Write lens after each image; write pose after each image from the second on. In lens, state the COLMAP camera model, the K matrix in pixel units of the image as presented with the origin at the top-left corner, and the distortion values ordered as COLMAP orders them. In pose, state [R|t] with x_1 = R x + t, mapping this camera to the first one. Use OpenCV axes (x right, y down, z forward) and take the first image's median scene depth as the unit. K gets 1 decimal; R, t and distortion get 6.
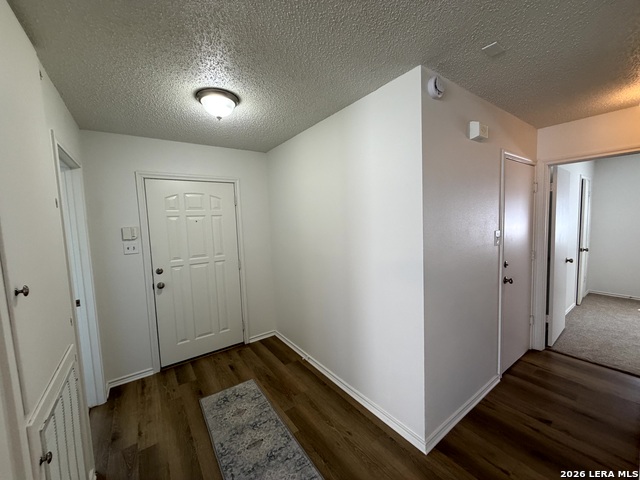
lens RADIAL K [[256.0, 0, 319.0], [0, 256.0, 240.3], [0, 0, 1]] dist [-0.000166, -0.000011]
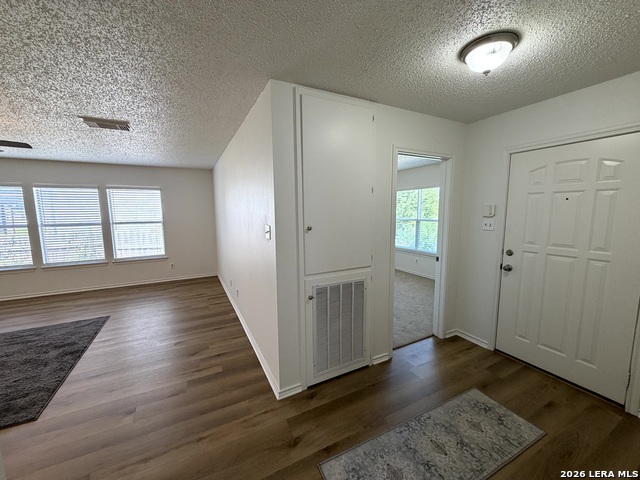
lens RADIAL K [[256.0, 0, 319.1], [0, 256.0, 240.8], [0, 0, 1]] dist [-0.000166, -0.000011]
pose [[-0.141996, 0.159041, -0.977007, 0.405411], [-0.067445, 0.983160, 0.169845, -0.036107], [0.987567, 0.090011, -0.128878, 0.439153]]
